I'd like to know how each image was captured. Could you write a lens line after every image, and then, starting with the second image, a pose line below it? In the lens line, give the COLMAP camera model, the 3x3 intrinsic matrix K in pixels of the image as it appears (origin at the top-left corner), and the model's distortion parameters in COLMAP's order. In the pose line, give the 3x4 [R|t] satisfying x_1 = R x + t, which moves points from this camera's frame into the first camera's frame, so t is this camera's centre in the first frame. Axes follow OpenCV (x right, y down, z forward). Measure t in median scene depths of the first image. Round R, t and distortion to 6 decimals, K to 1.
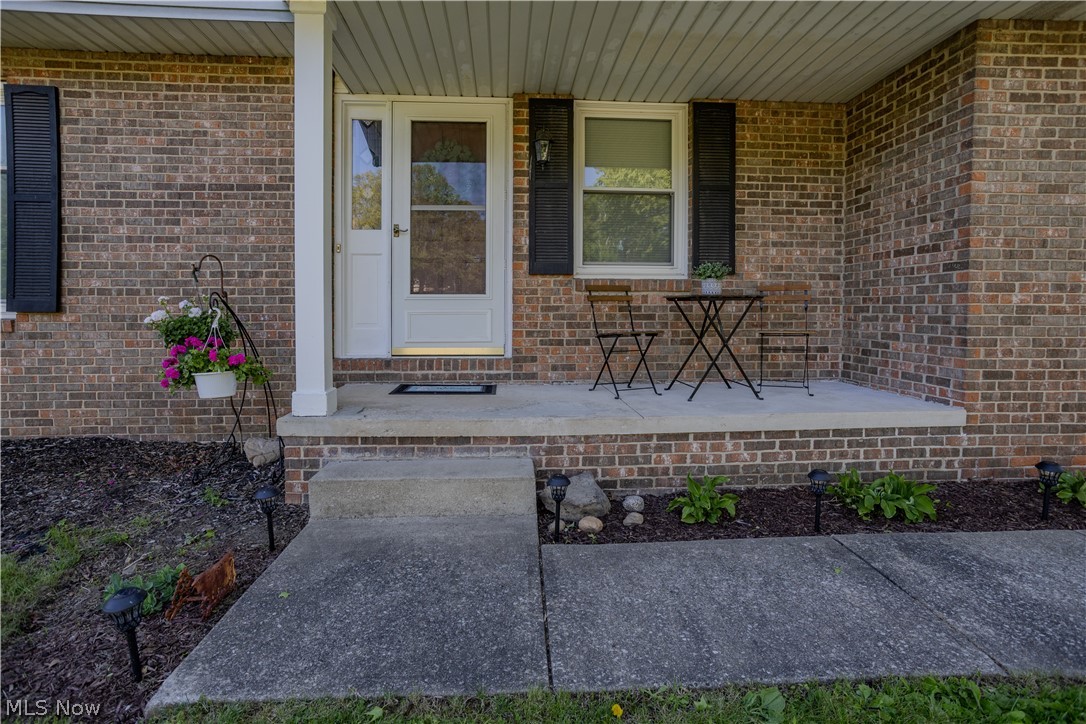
lens RADIAL K [[527.2, 0, 538.7], [0, 527.2, 333.6], [0, 0, 1]] dist [-0.048190, 0.034486]
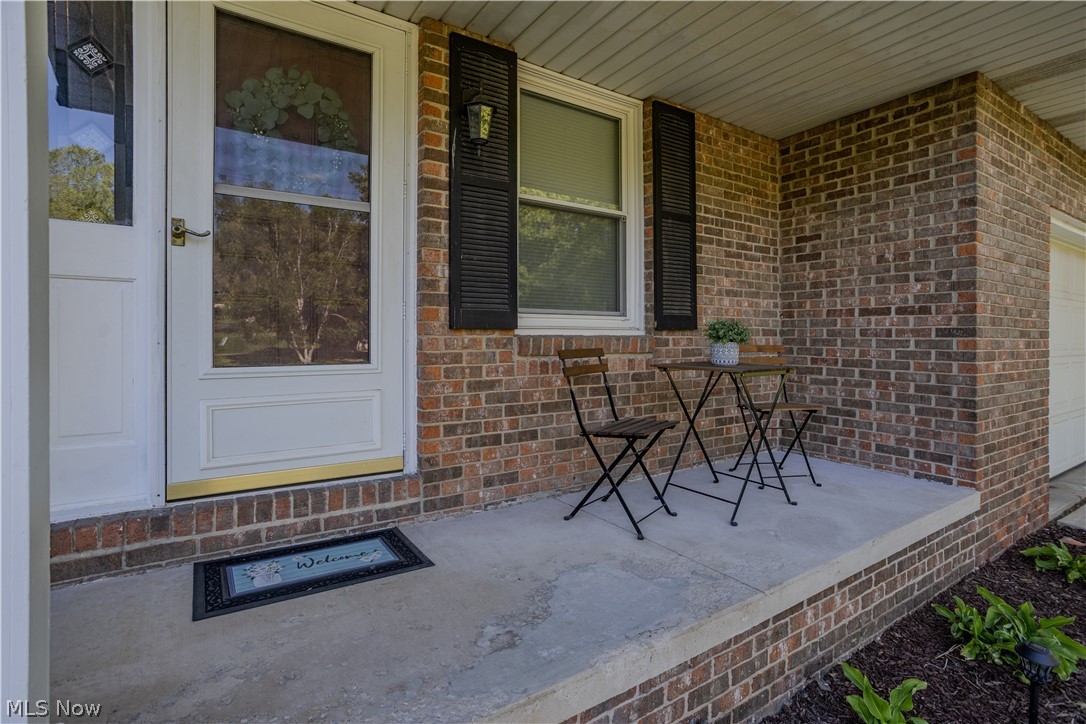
lens RADIAL K [[530.6, 0, 546.2], [0, 530.6, 343.8], [0, 0, 1]] dist [-0.056606, 0.036436]
pose [[0.867161, -0.005630, 0.497996, -0.225215], [0.020440, 0.999496, -0.024294, -0.082045], [-0.497608, 0.031246, 0.866839, 0.452565]]
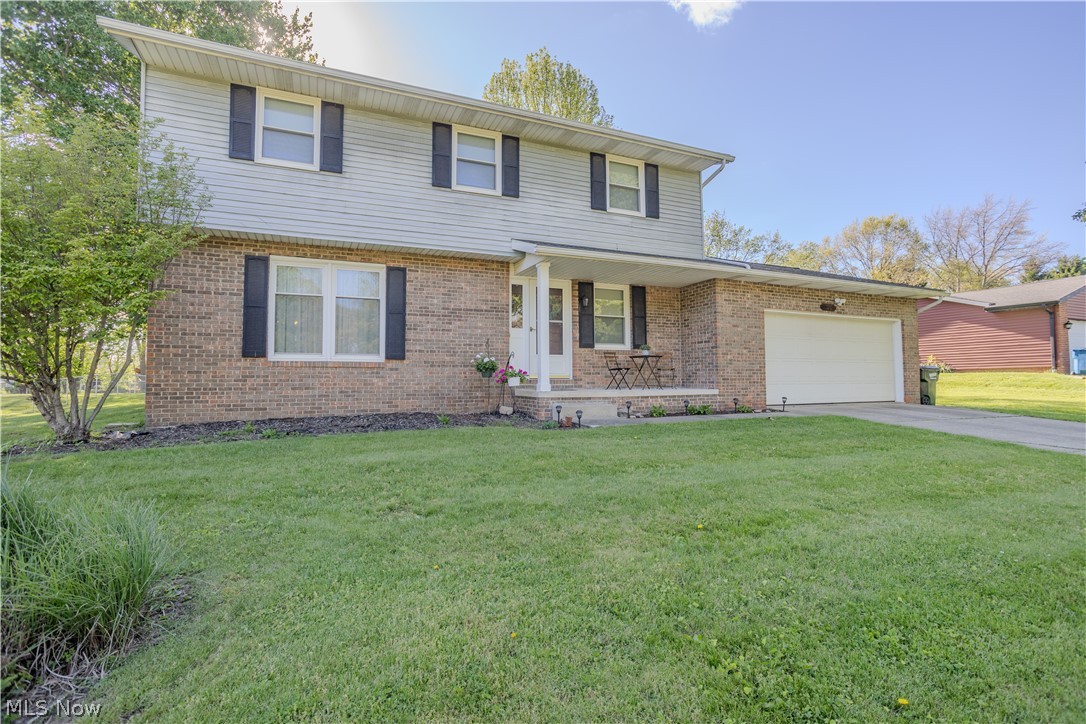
lens RADIAL K [[521.3, 0, 543.0], [0, 521.3, 362.0], [0, 0, 1]] dist [-0.038351, 0.000375]
pose [[0.940343, 0.008078, 0.340132, -1.111662], [0.019533, 0.996787, -0.077676, 0.164649], [-0.339667, 0.079686, 0.937164, -1.422928]]
